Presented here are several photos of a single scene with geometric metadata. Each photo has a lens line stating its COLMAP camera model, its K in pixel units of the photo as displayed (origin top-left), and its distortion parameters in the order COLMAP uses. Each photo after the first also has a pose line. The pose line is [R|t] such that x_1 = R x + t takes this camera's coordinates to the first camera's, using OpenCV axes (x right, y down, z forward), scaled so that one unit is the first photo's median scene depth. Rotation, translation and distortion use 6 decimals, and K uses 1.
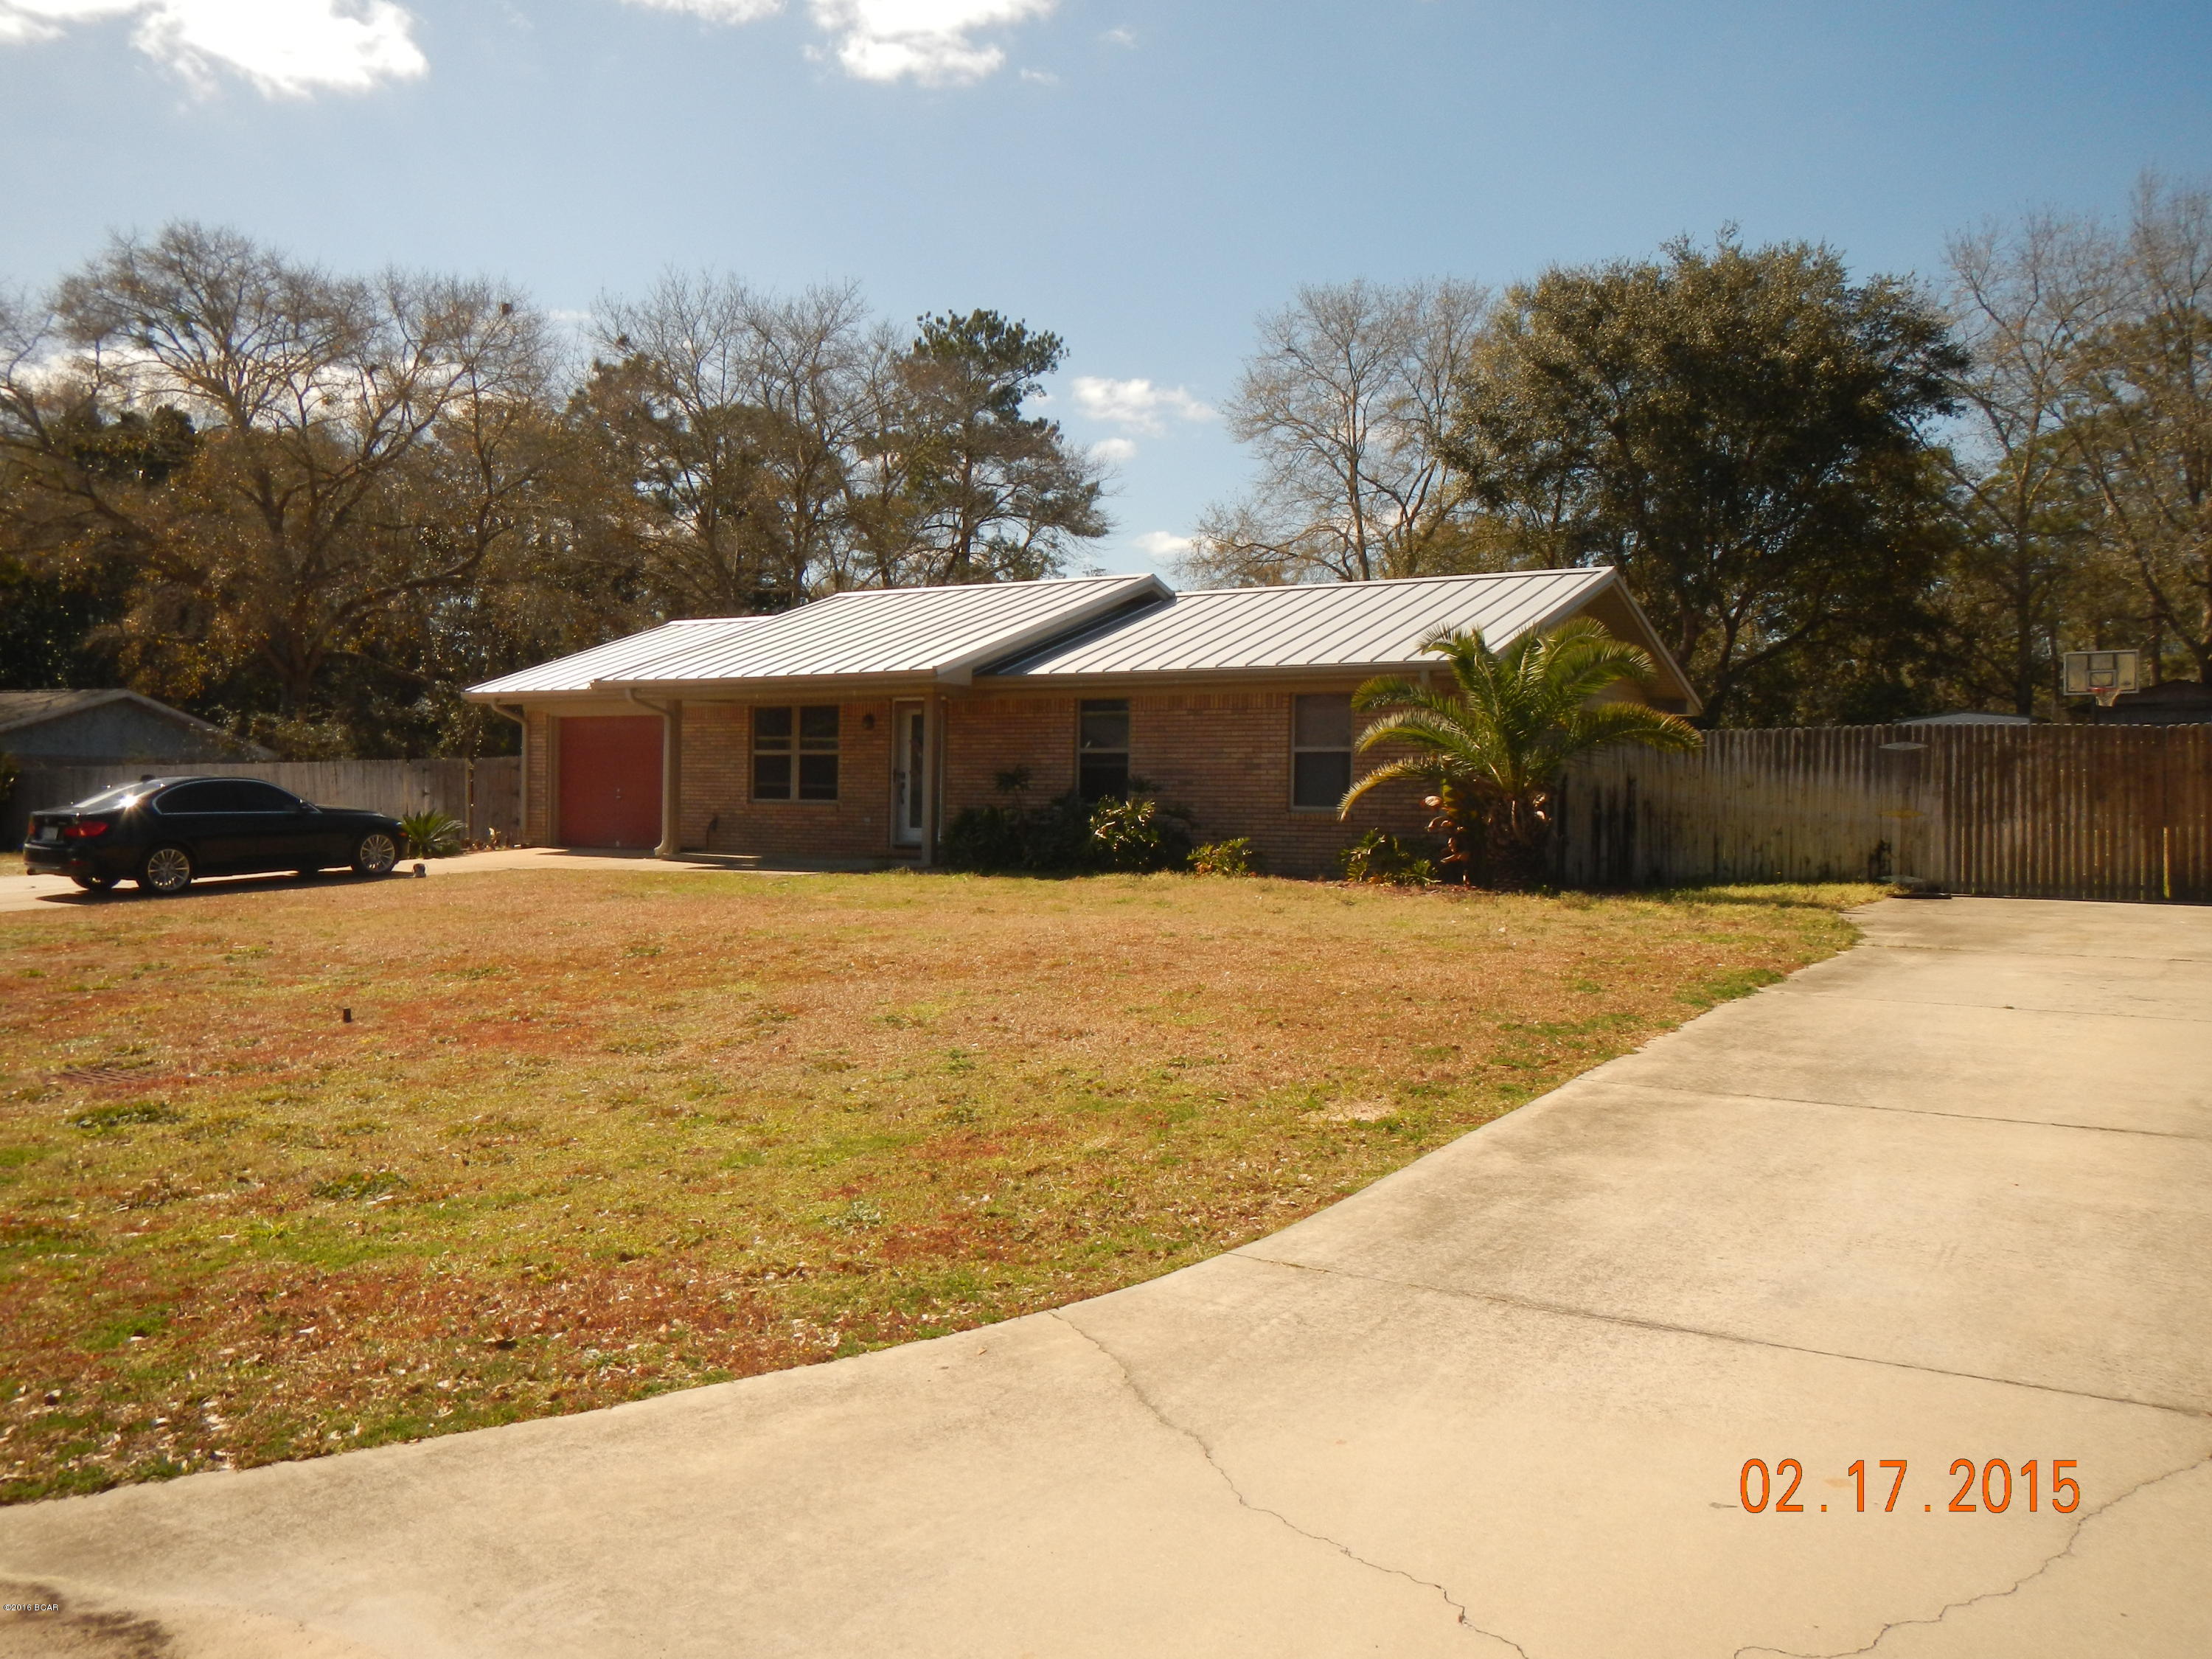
lens RADIAL K [[1830.7, 0, 1096.7], [0, 1830.7, 833.9], [0, 0, 1]] dist [0.005642, -0.006072]
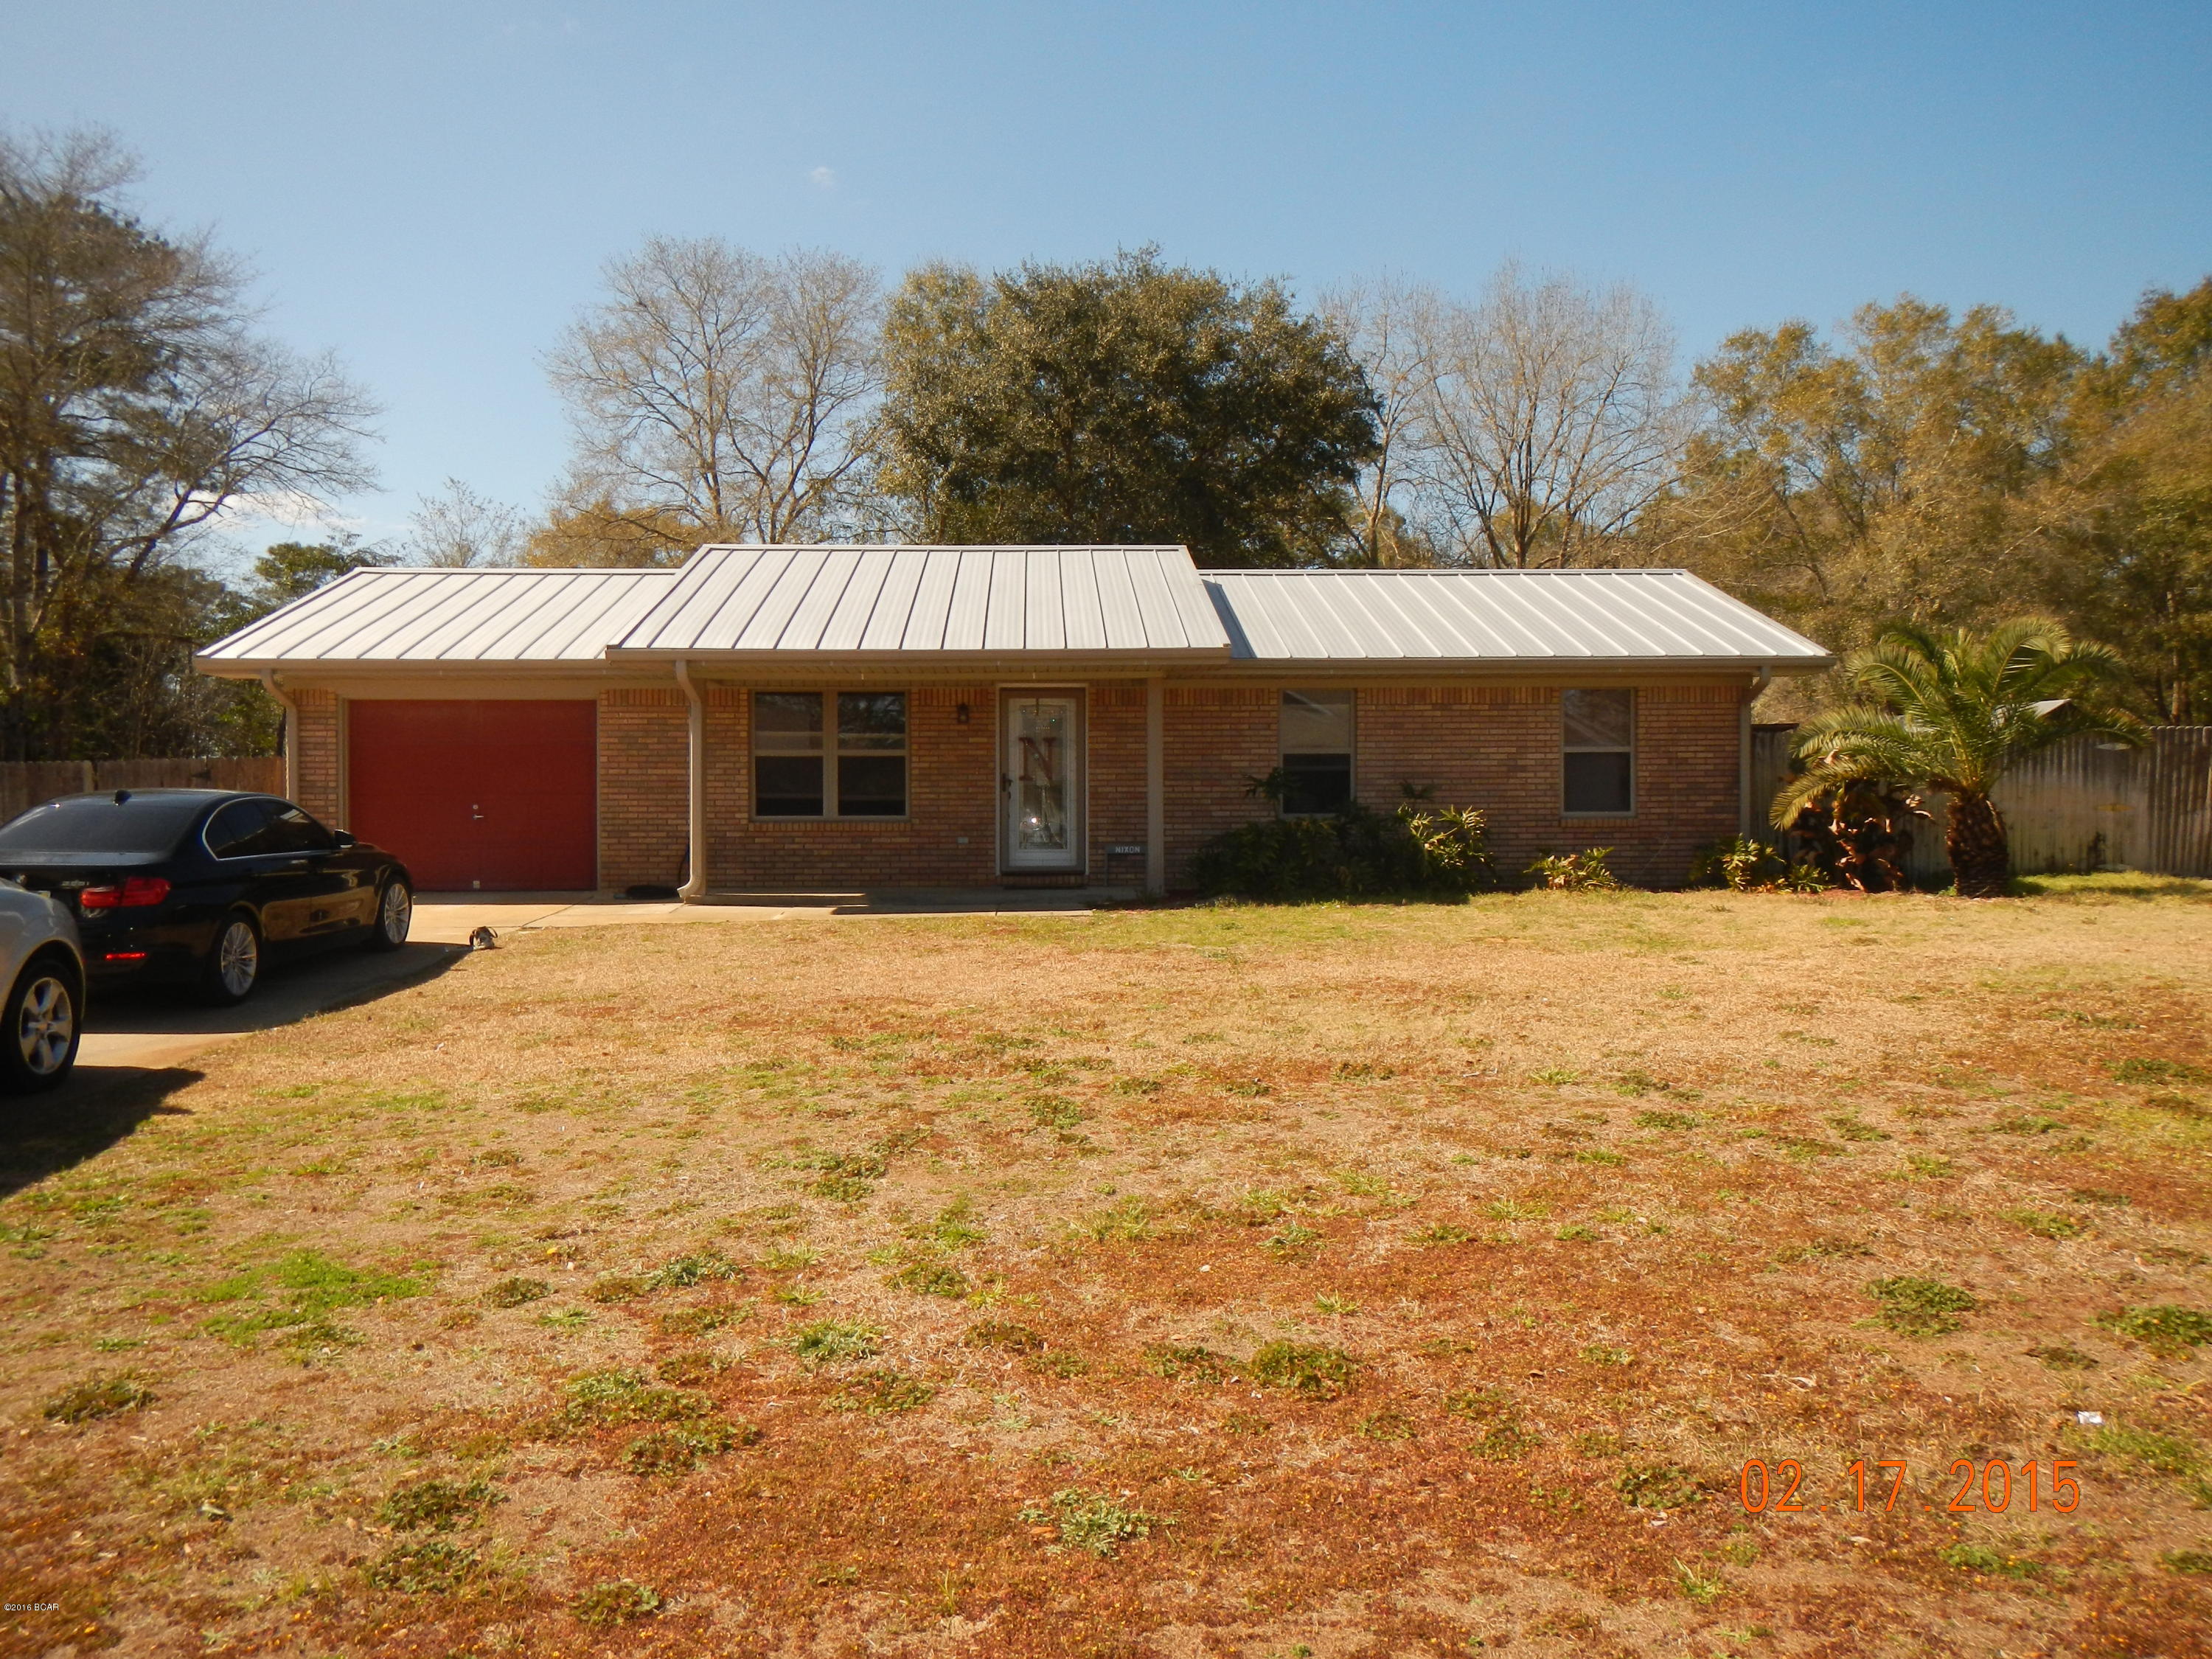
lens RADIAL K [[1830.7, 0, 1105.9], [0, 1830.7, 819.1], [0, 0, 1]] dist [0.005642, -0.006072]
pose [[0.813260, -0.018969, 0.581591, -0.555386], [0.026097, 0.999652, -0.003888, -0.012777], [-0.581315, 0.018339, 0.813472, 0.359809]]
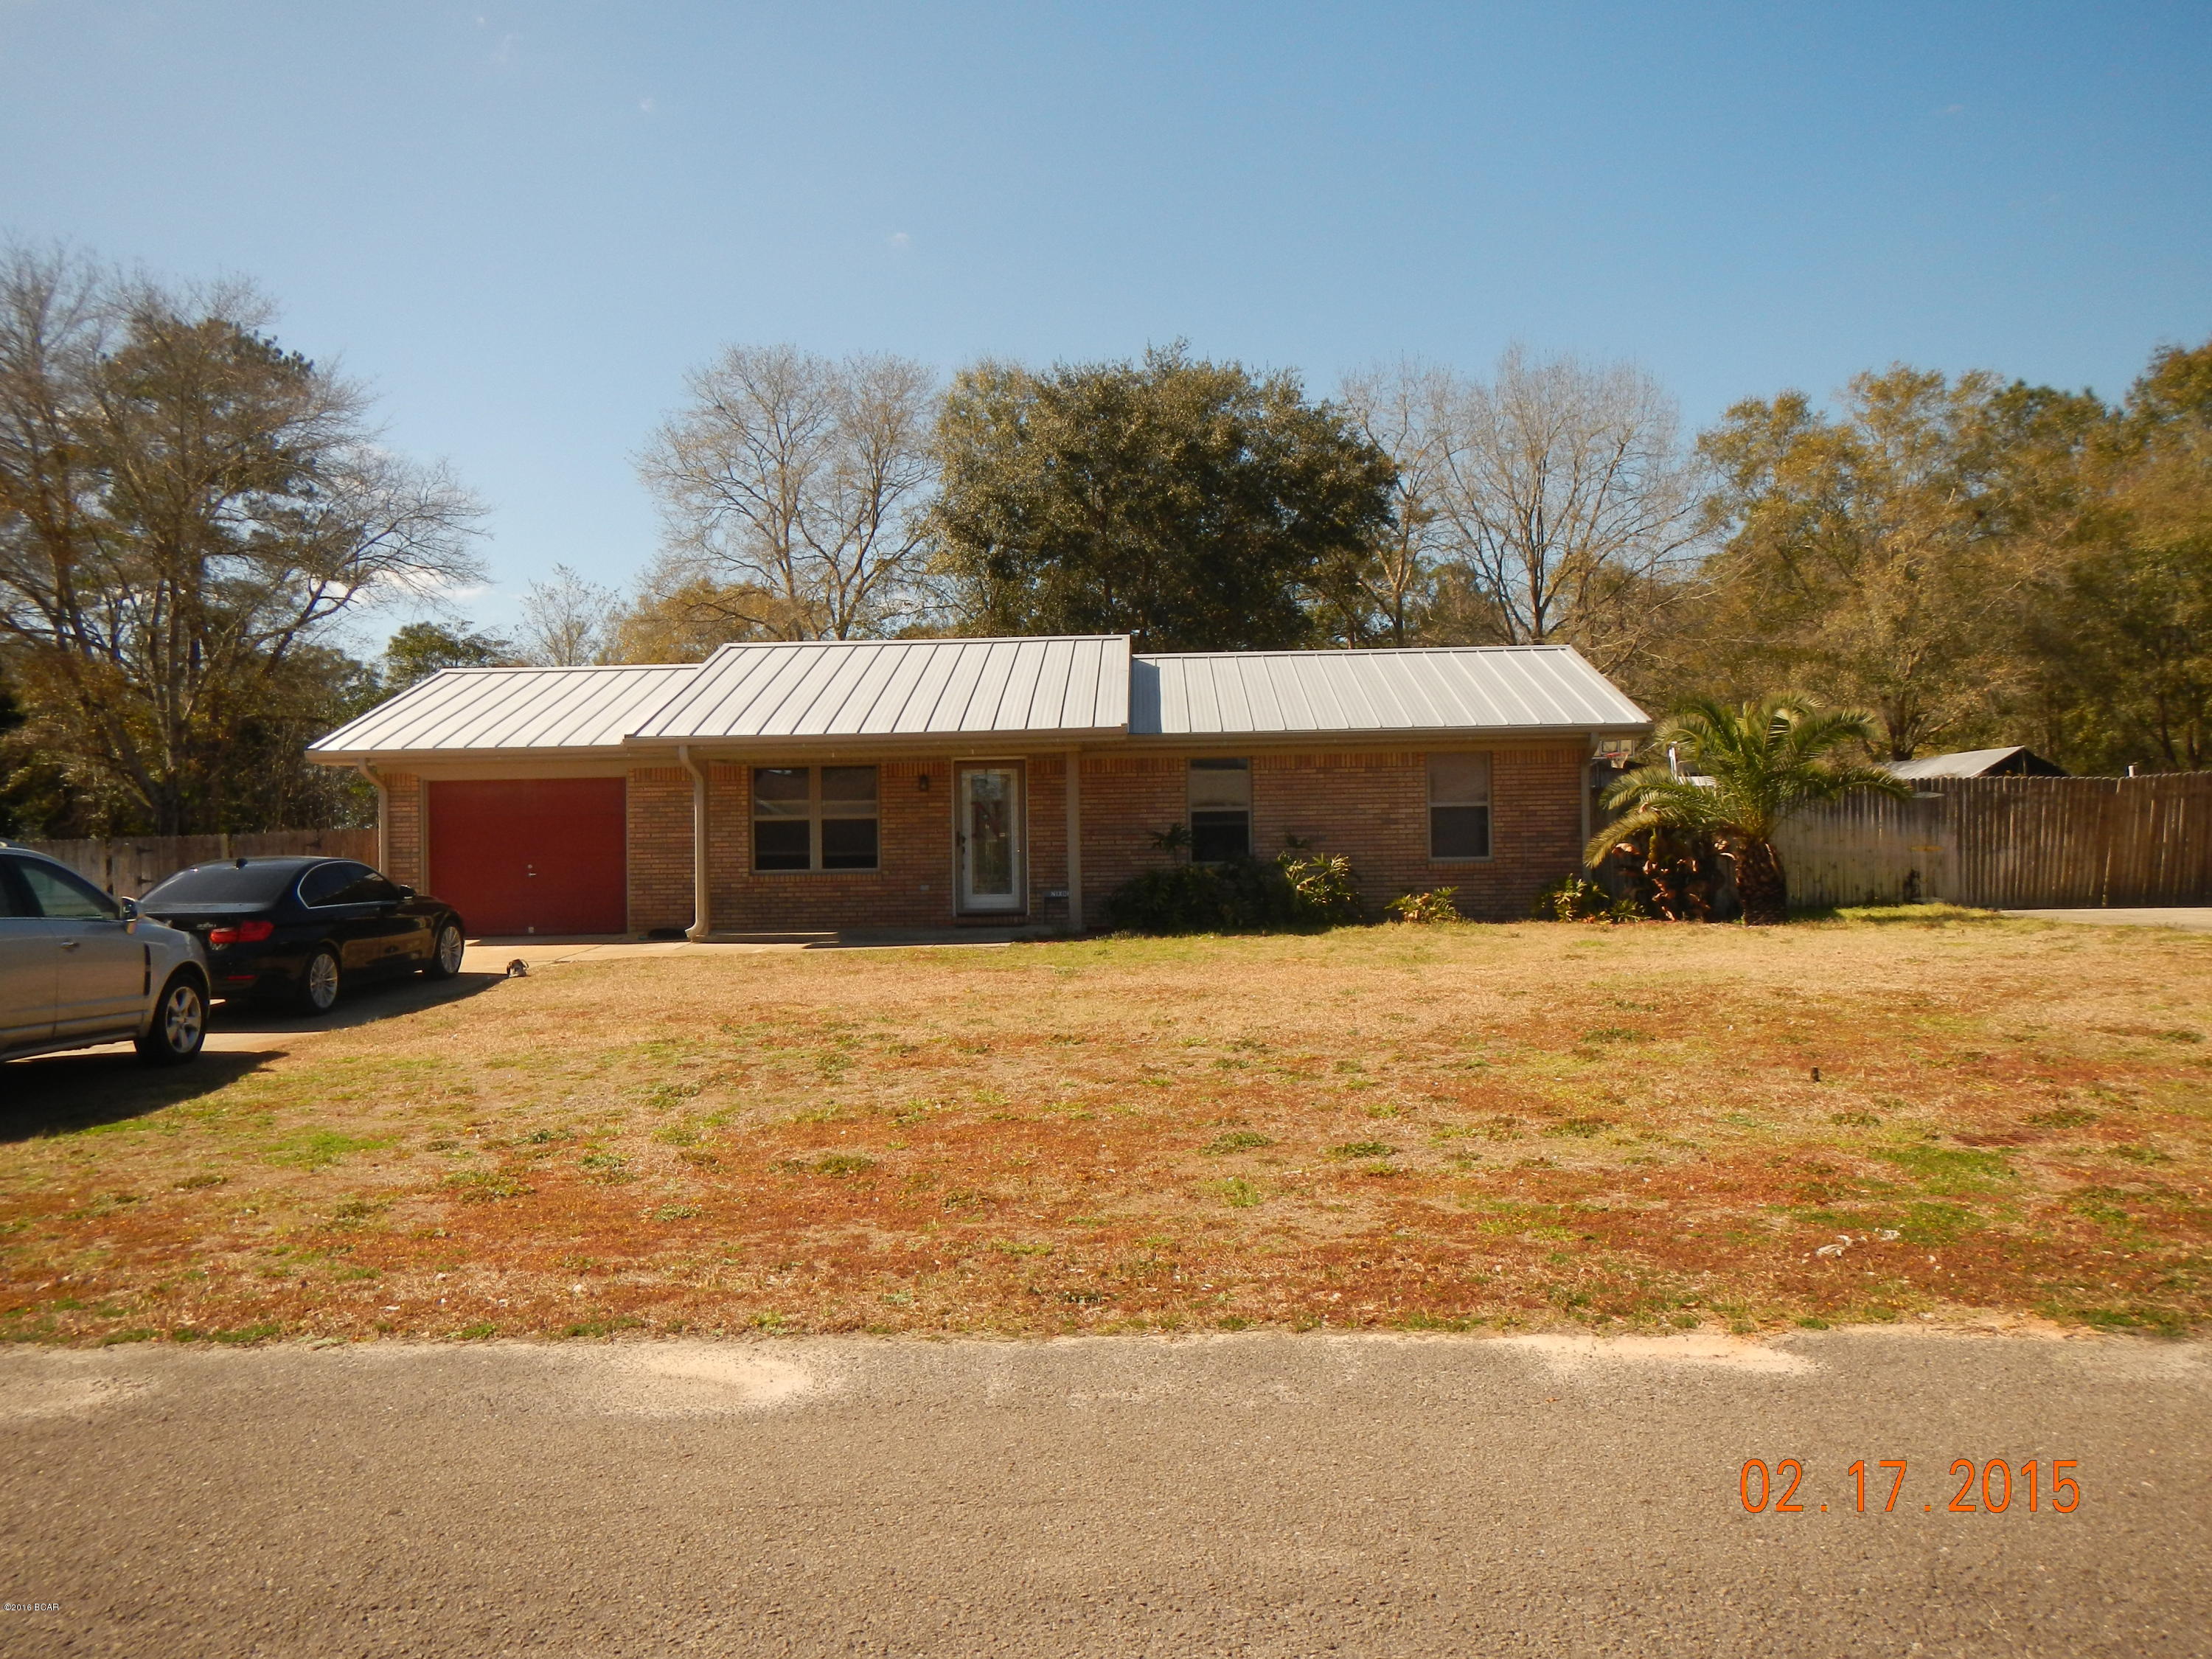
lens RADIAL K [[1830.7, 0, 1102.5], [0, 1830.7, 826.5], [0, 0, 1]] dist [0.005642, -0.006072]
pose [[0.850533, -0.017002, 0.525647, -0.568242], [0.039034, 0.998761, -0.030854, -0.007193], [-0.524472, 0.046760, 0.850143, 0.172255]]
